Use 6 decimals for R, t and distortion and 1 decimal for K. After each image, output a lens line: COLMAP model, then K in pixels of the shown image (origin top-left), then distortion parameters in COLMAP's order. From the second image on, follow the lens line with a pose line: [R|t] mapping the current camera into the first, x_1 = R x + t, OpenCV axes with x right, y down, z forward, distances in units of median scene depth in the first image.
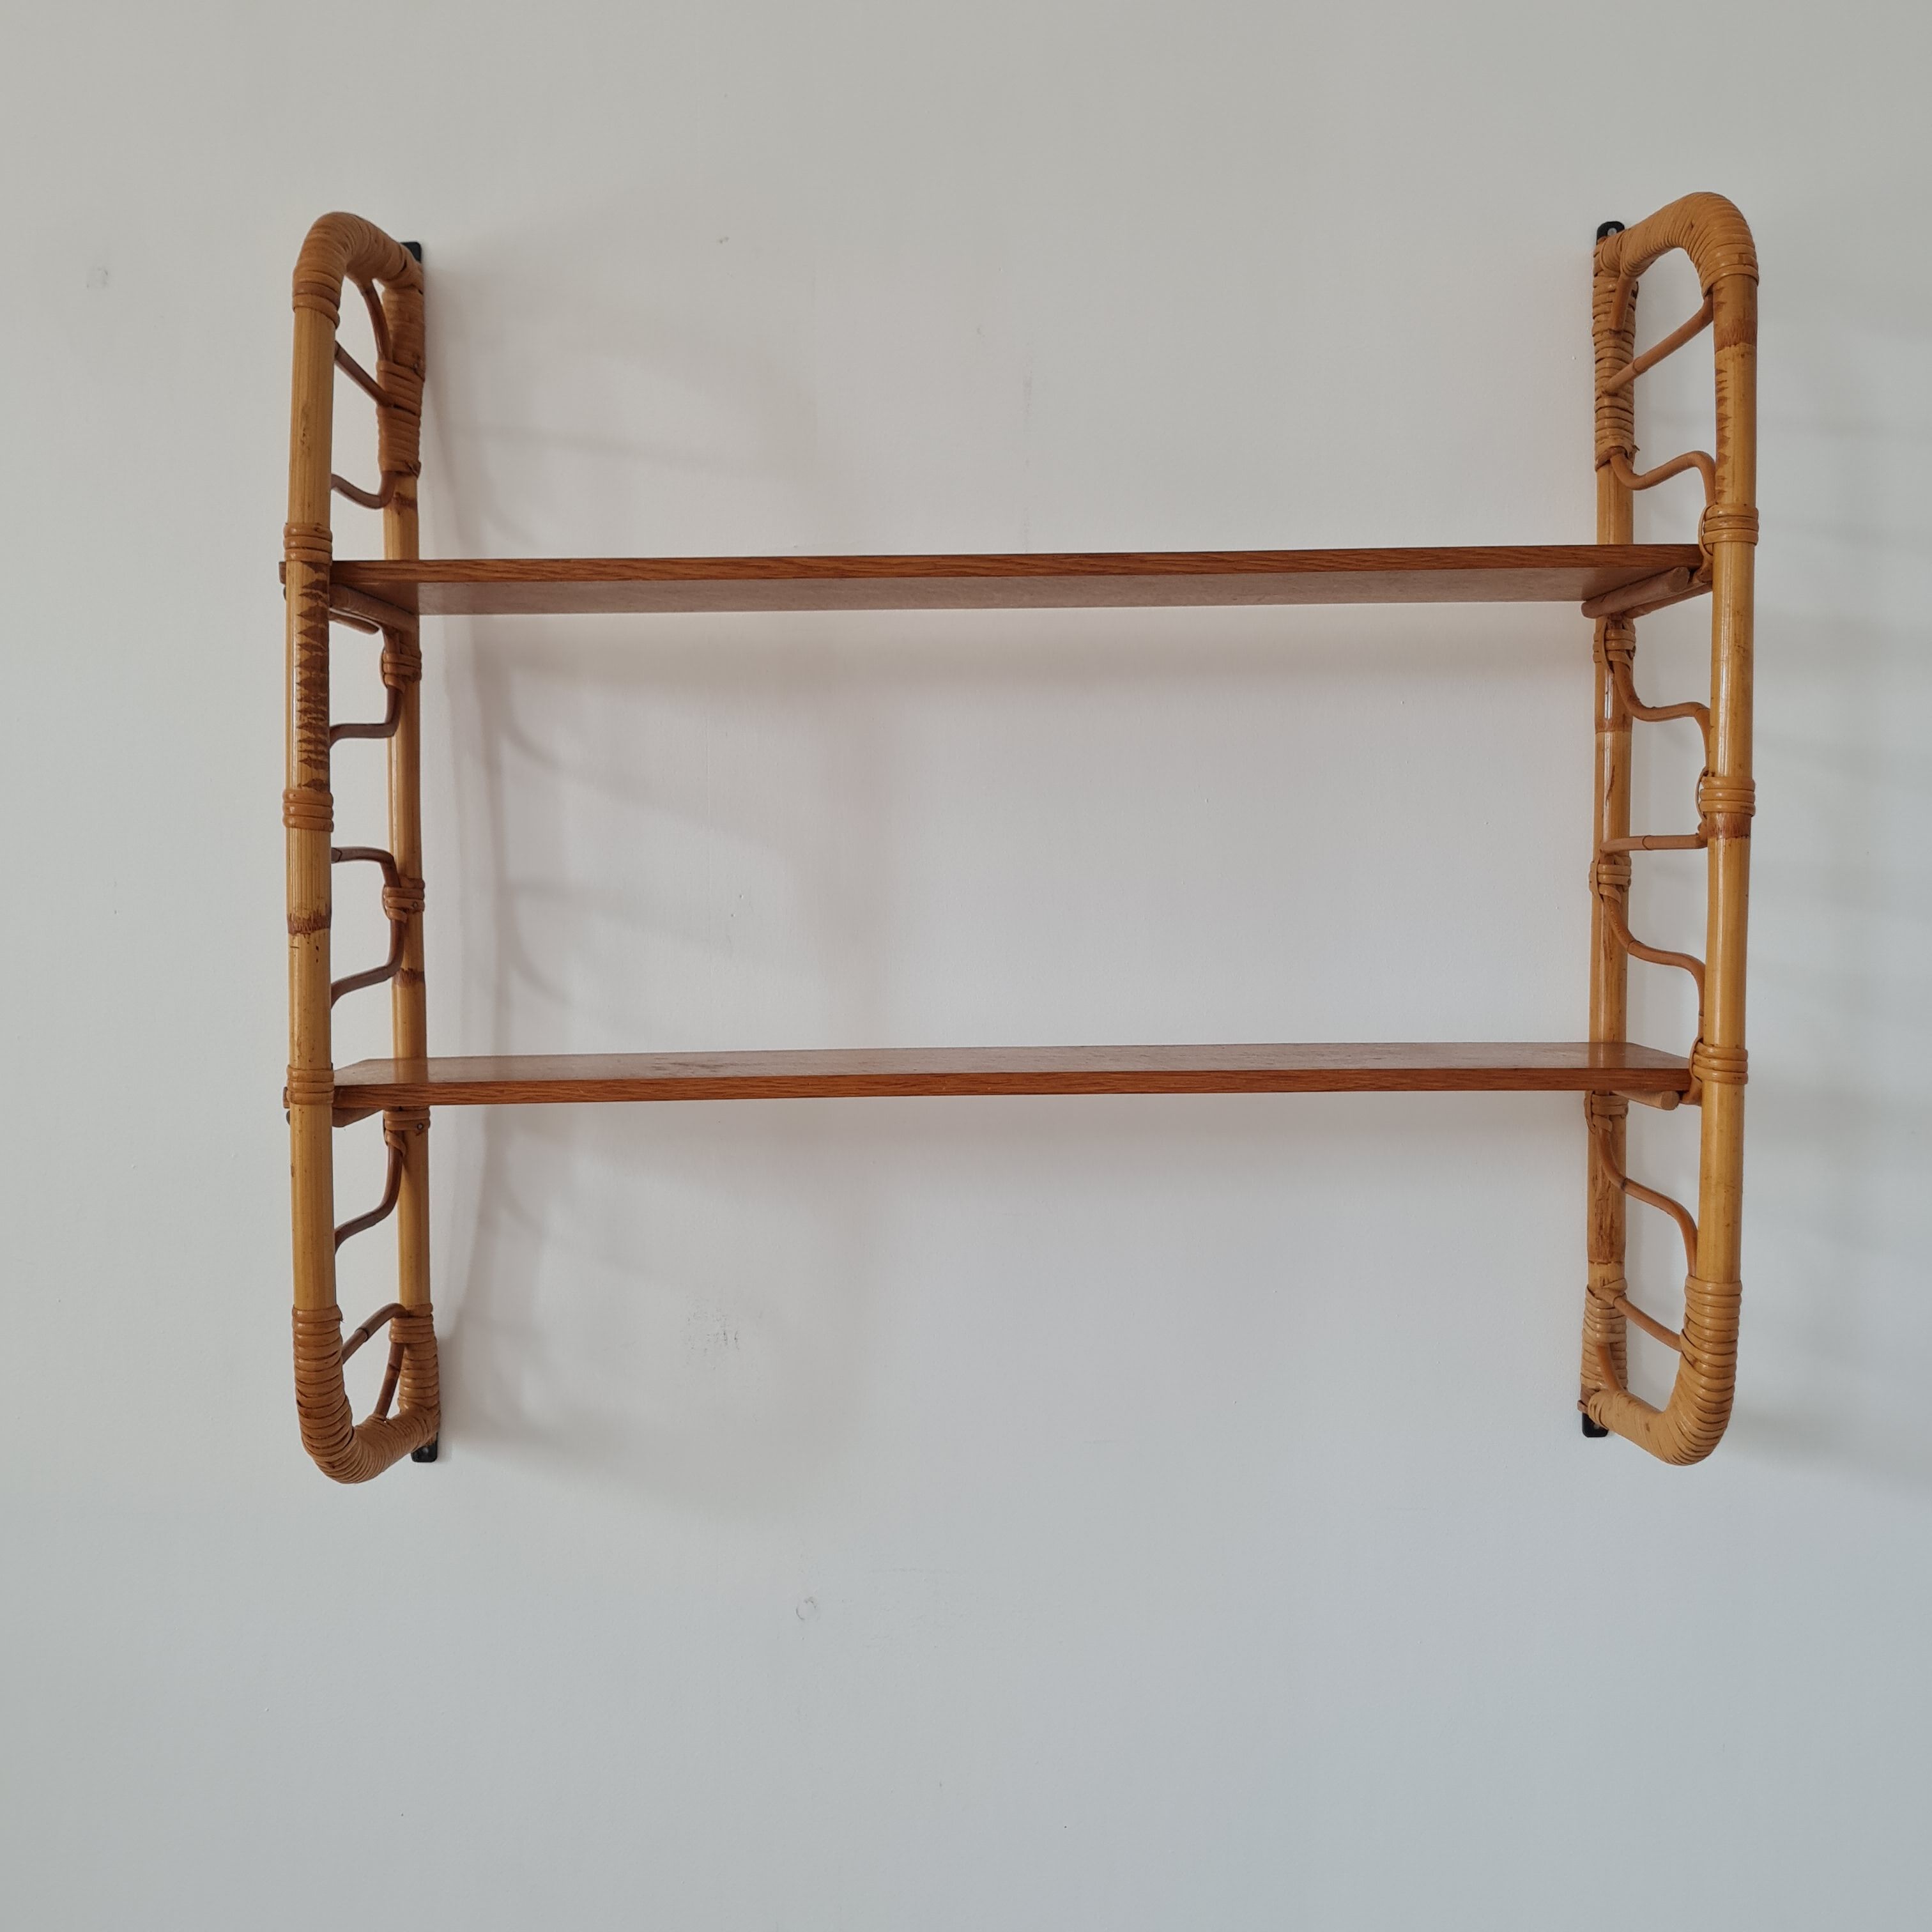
lens RADIAL K [[2567.8, 0, 966.0], [0, 2567.8, 966.0], [0, 0, 1]] dist [0.011163, -0.010440]
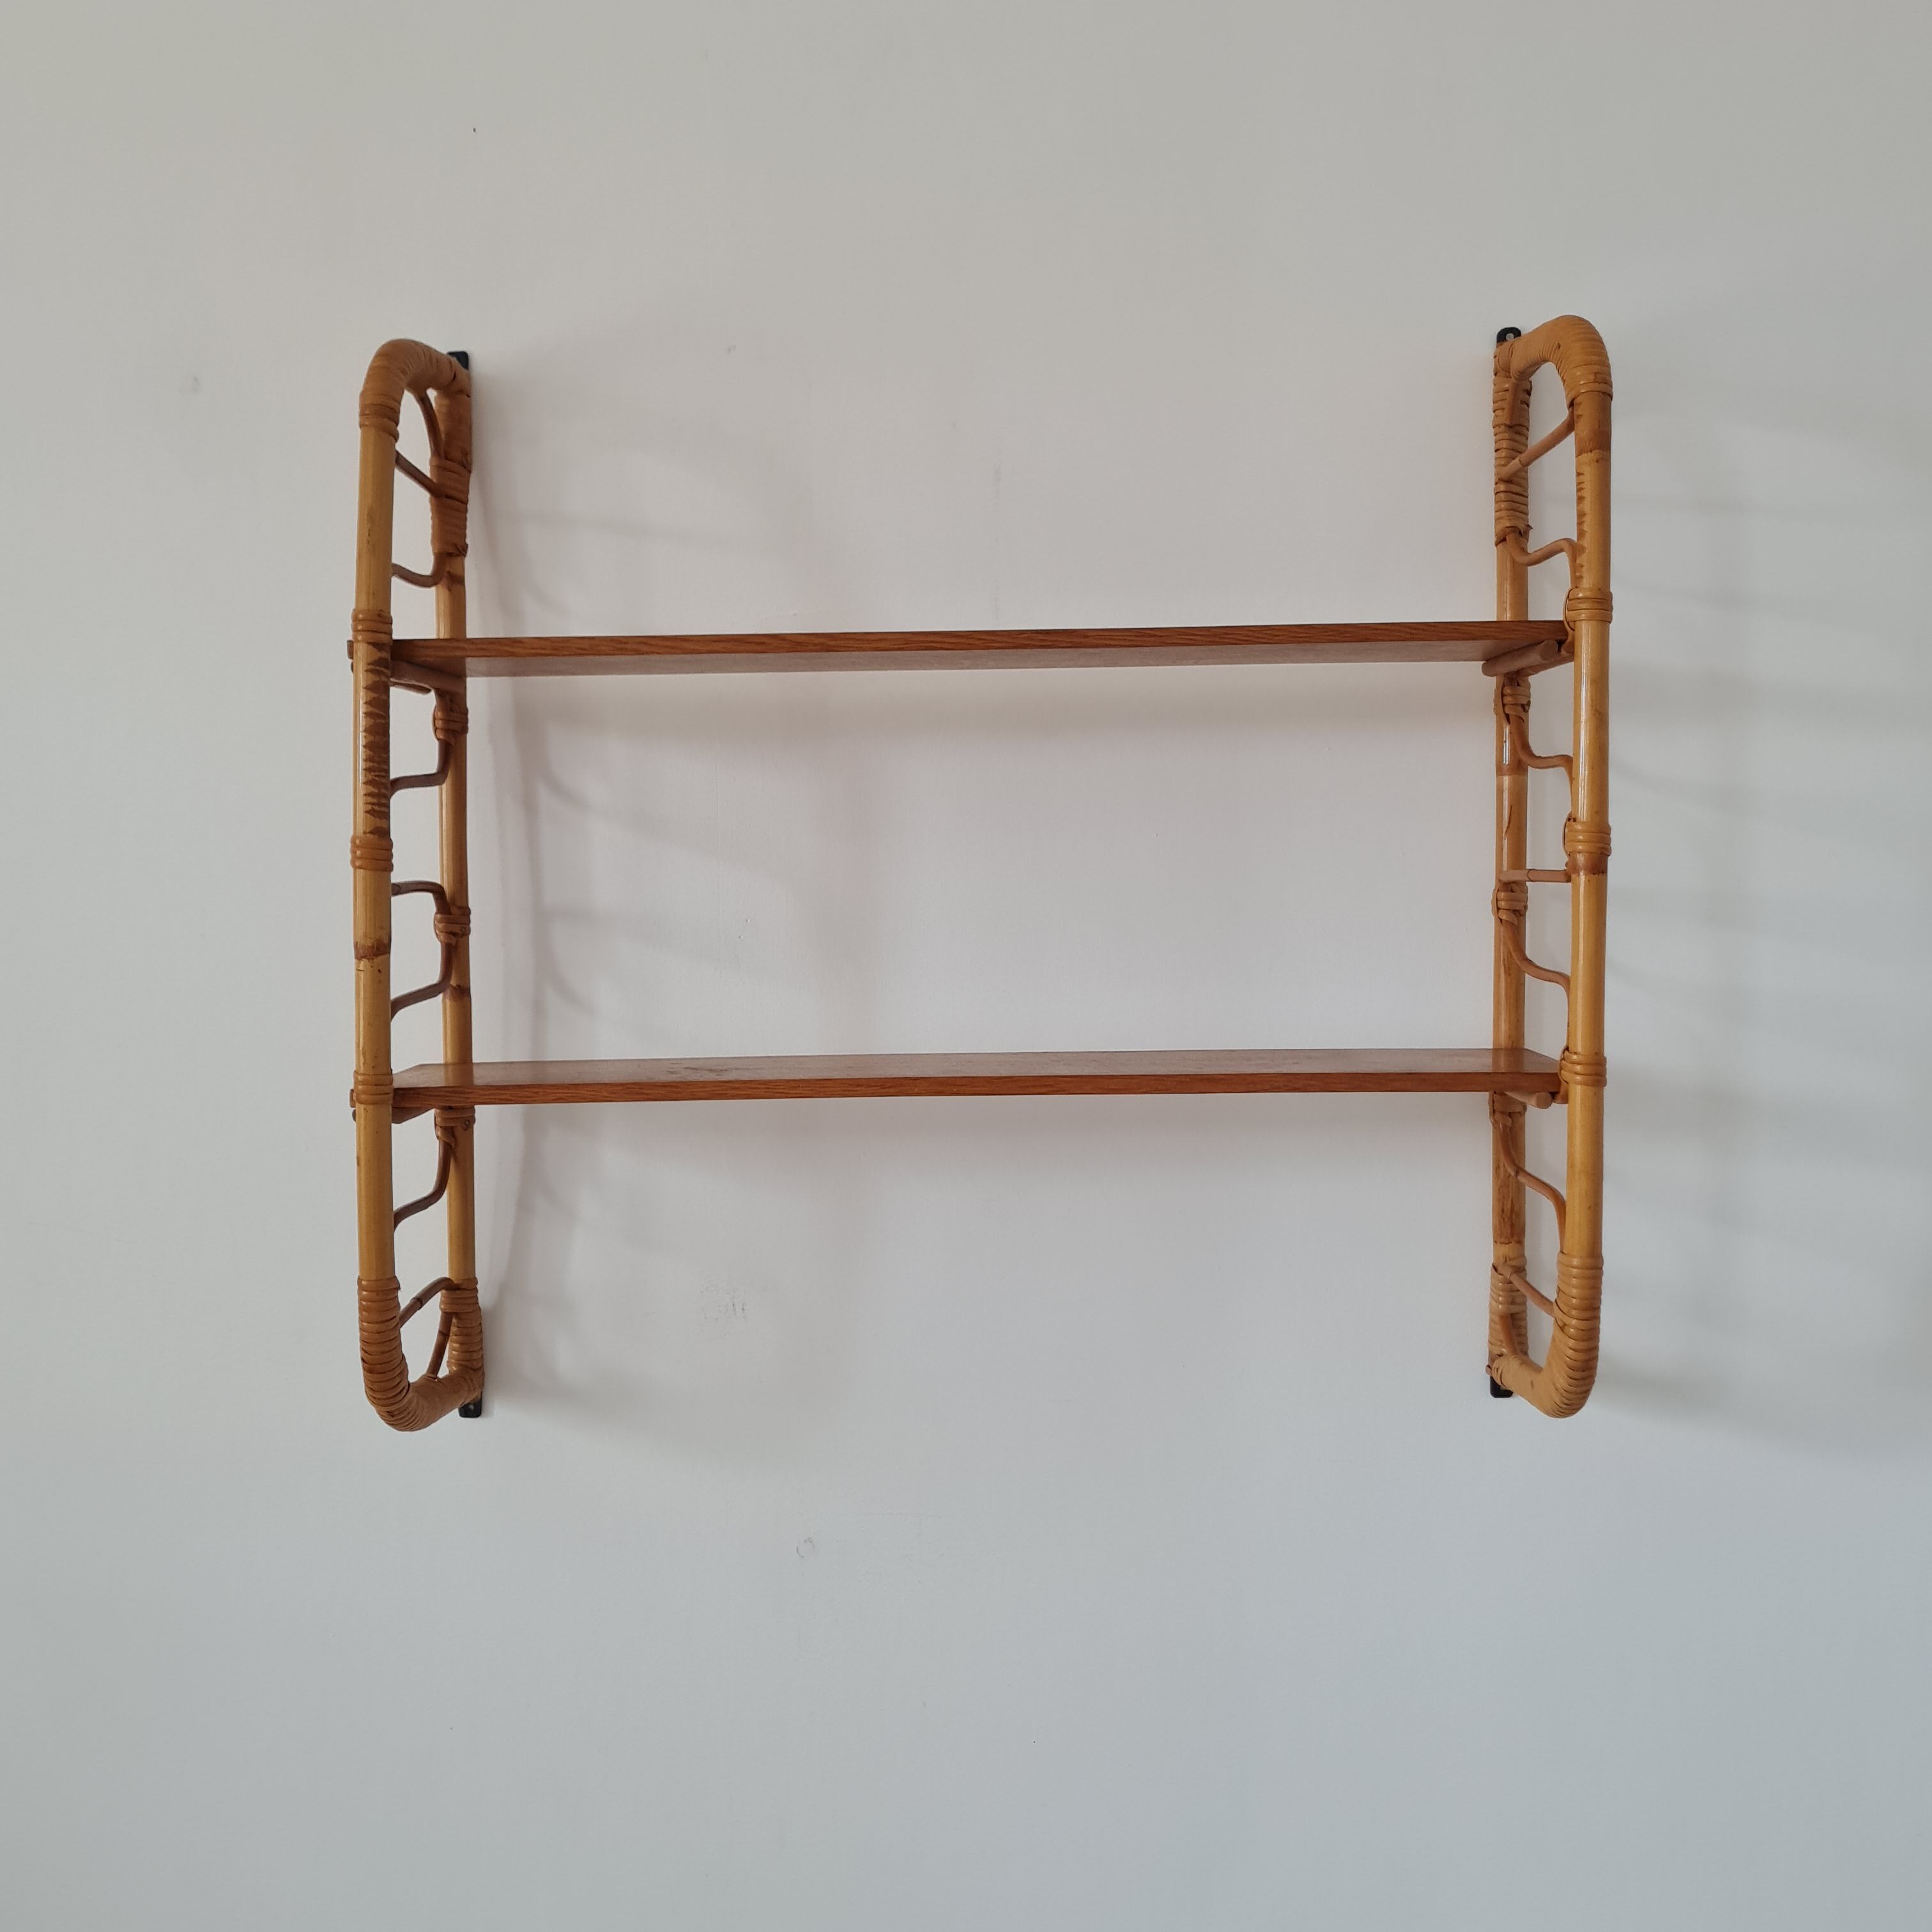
lens RADIAL K [[2583.2, 0, 968.8], [0, 2583.2, 929.8], [0, 0, 1]] dist [0.007908, -0.021883]
pose [[0.999837, -0.001571, -0.017986, 0.034933], [0.001371, 0.999937, -0.011124, -0.011300], [0.018002, 0.011098, 0.999776, -0.161494]]
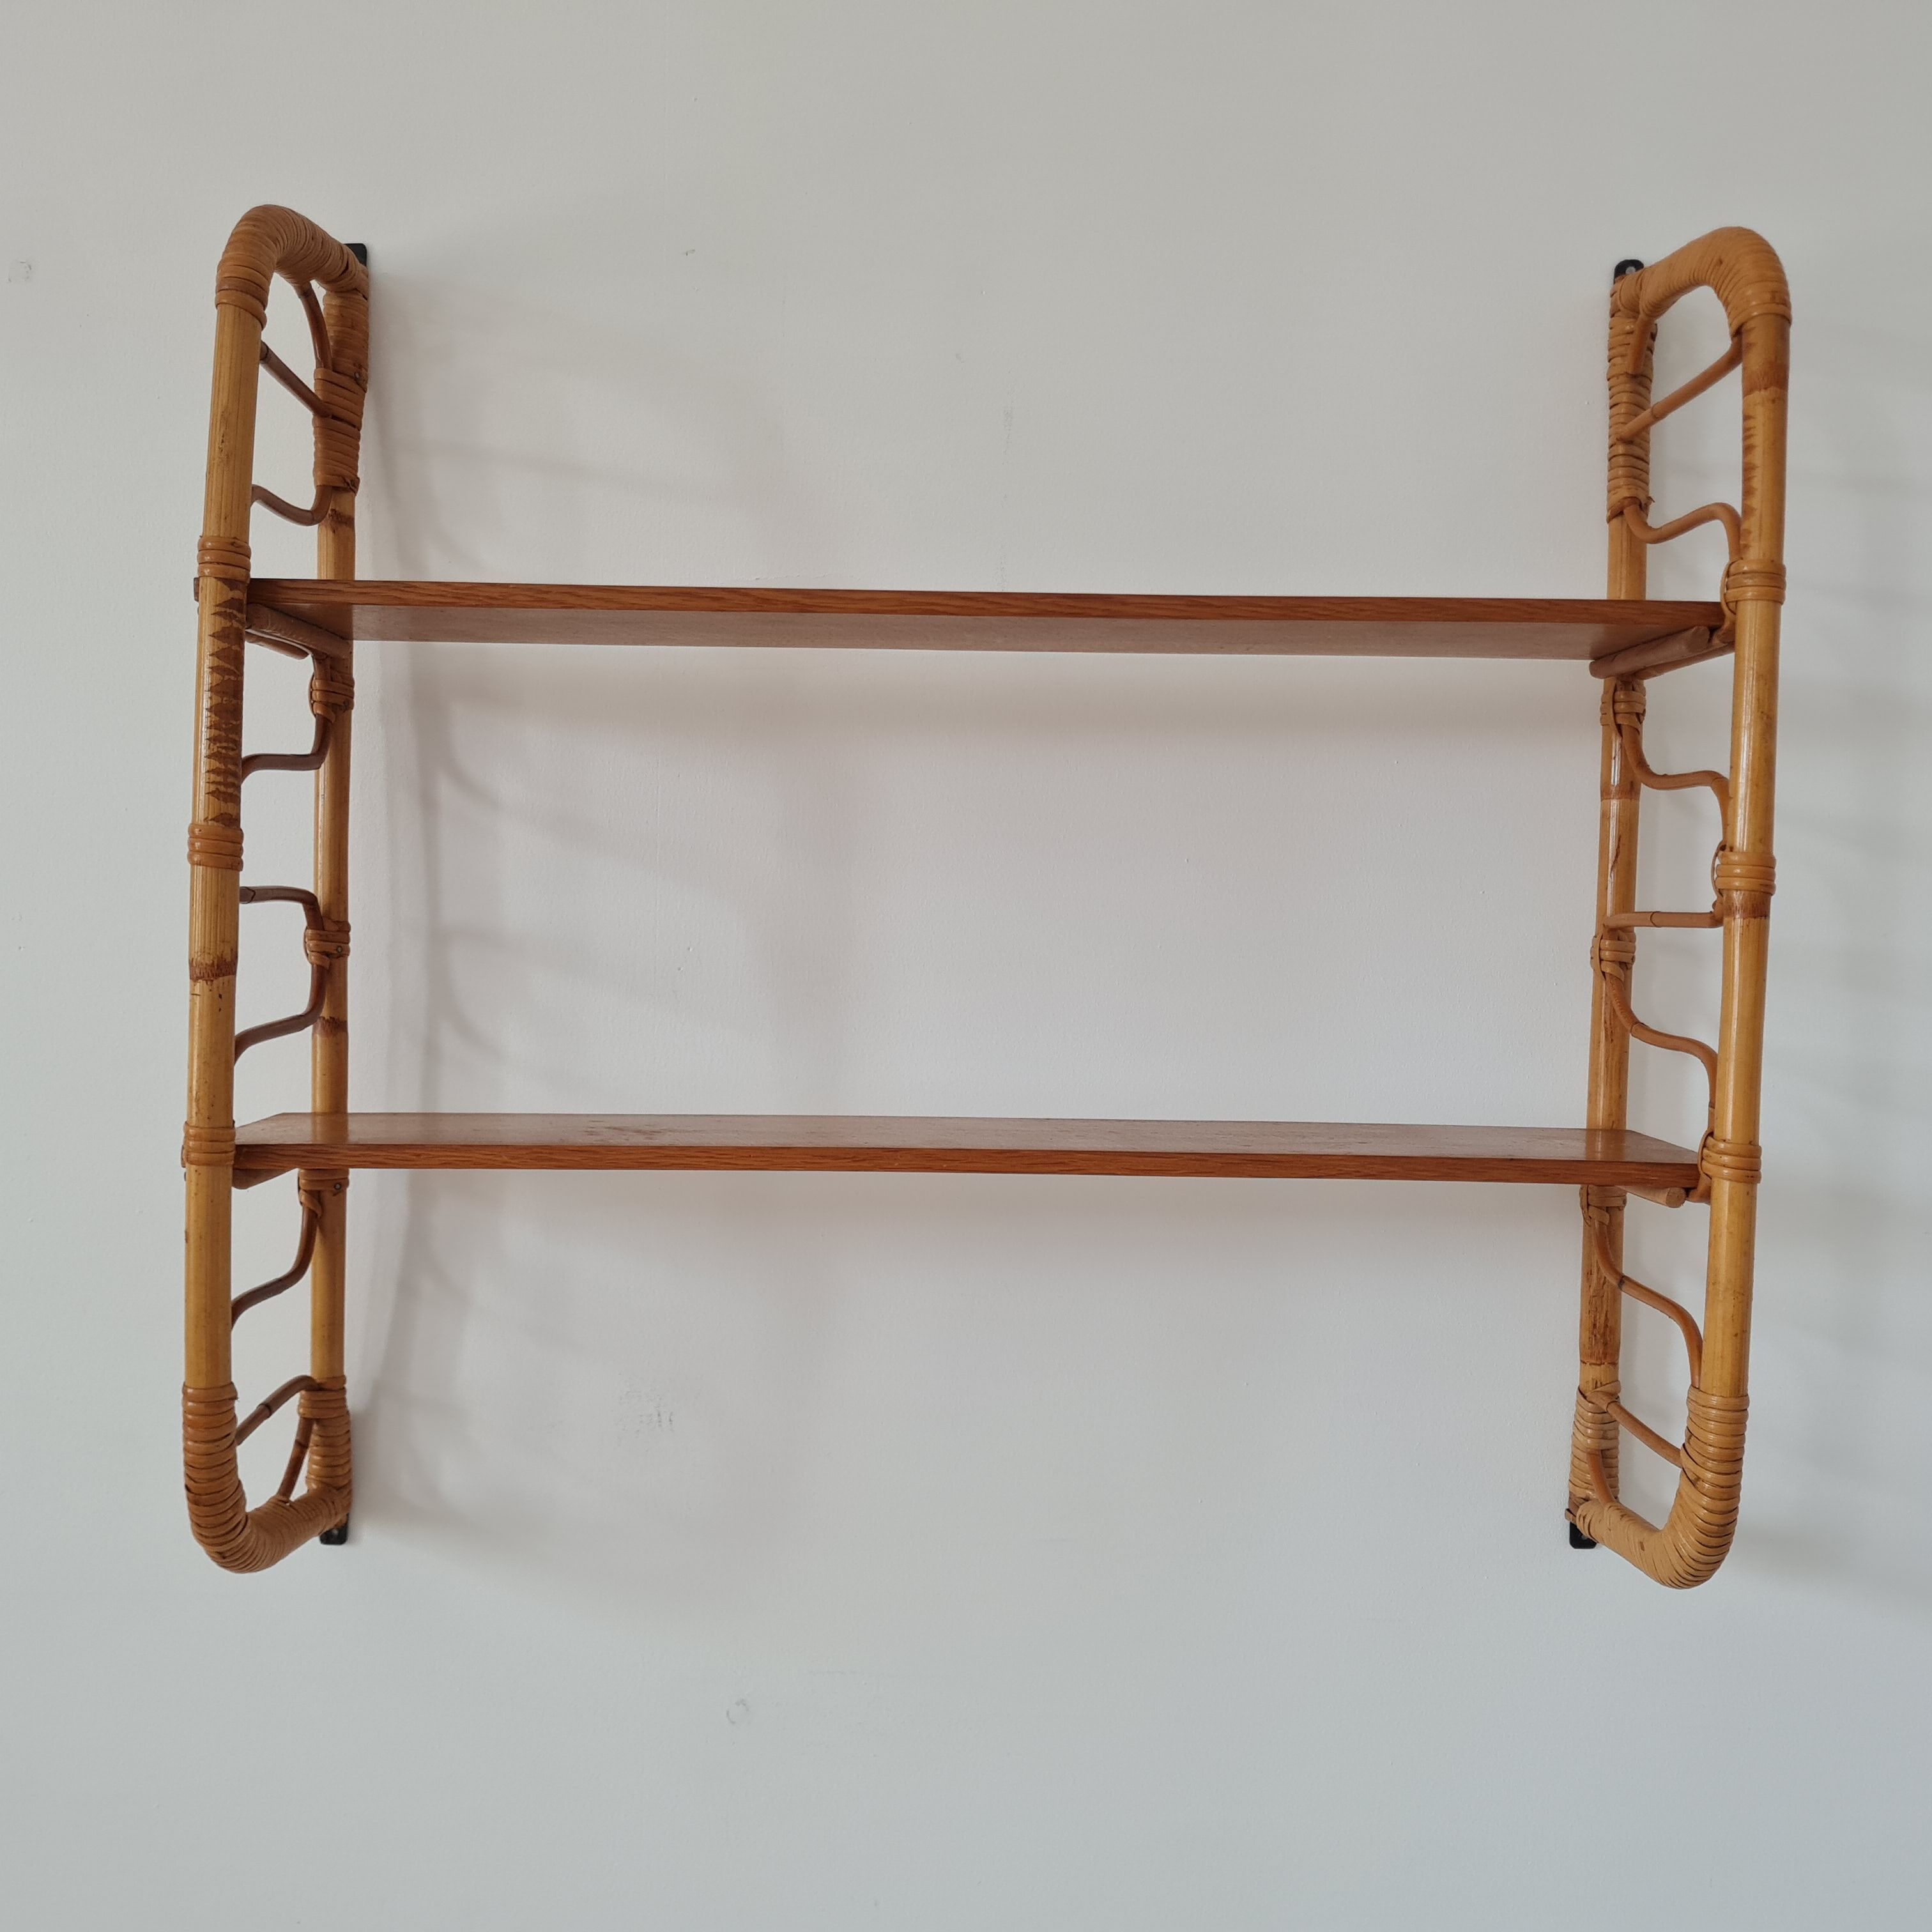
lens RADIAL K [[2554.7, 0, 968.8], [0, 2554.7, 971.4], [0, 0, 1]] dist [0.015566, 0.006613]
pose [[0.999604, 0.026617, 0.009166, 0.007120], [-0.026479, 0.999539, -0.014883, -0.008501], [-0.009558, 0.014634, 0.999847, 0.071979]]
